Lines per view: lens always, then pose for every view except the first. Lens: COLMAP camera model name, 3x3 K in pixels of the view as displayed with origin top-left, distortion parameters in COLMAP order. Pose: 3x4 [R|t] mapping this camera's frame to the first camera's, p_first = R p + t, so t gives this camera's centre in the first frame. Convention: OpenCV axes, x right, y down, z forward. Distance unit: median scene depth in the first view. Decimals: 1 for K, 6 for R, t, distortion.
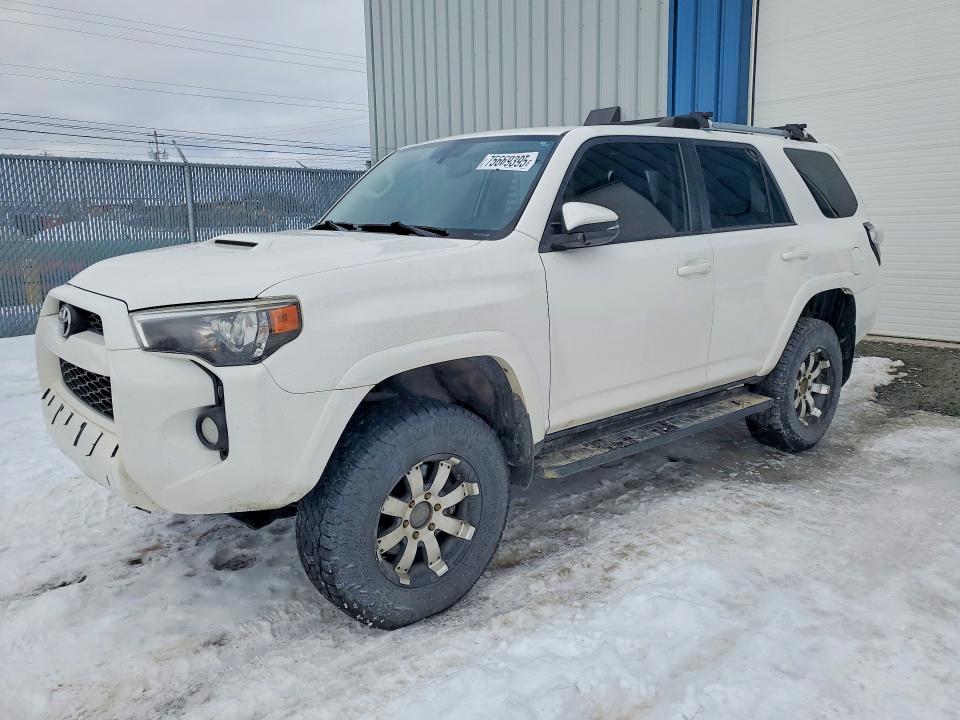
lens RADIAL K [[752.1, 0, 480.0], [0, 752.1, 360.0], [0, 0, 1]] dist [-0.009848, -0.003844]
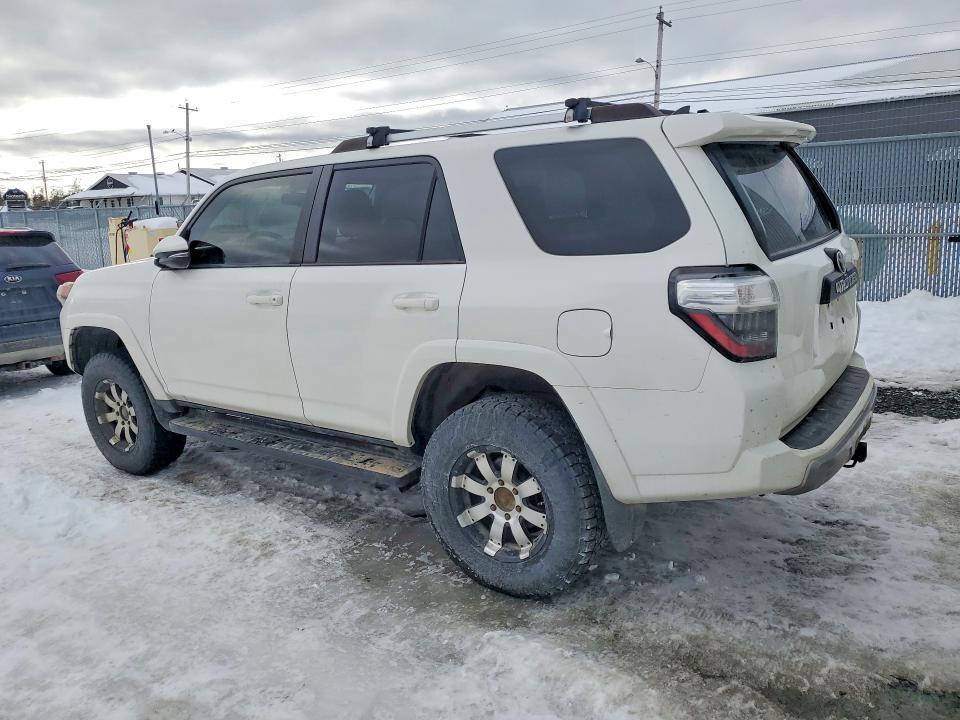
lens RADIAL K [[752.1, 0, 480.0], [0, 752.1, 360.0], [0, 0, 1]] dist [-0.009848, -0.003844]
pose [[0.235722, 0.203534, -0.950268, 1.162800], [-0.149403, 0.973788, 0.171511, -0.224585], [0.960268, 0.101544, 0.259952, 0.880559]]
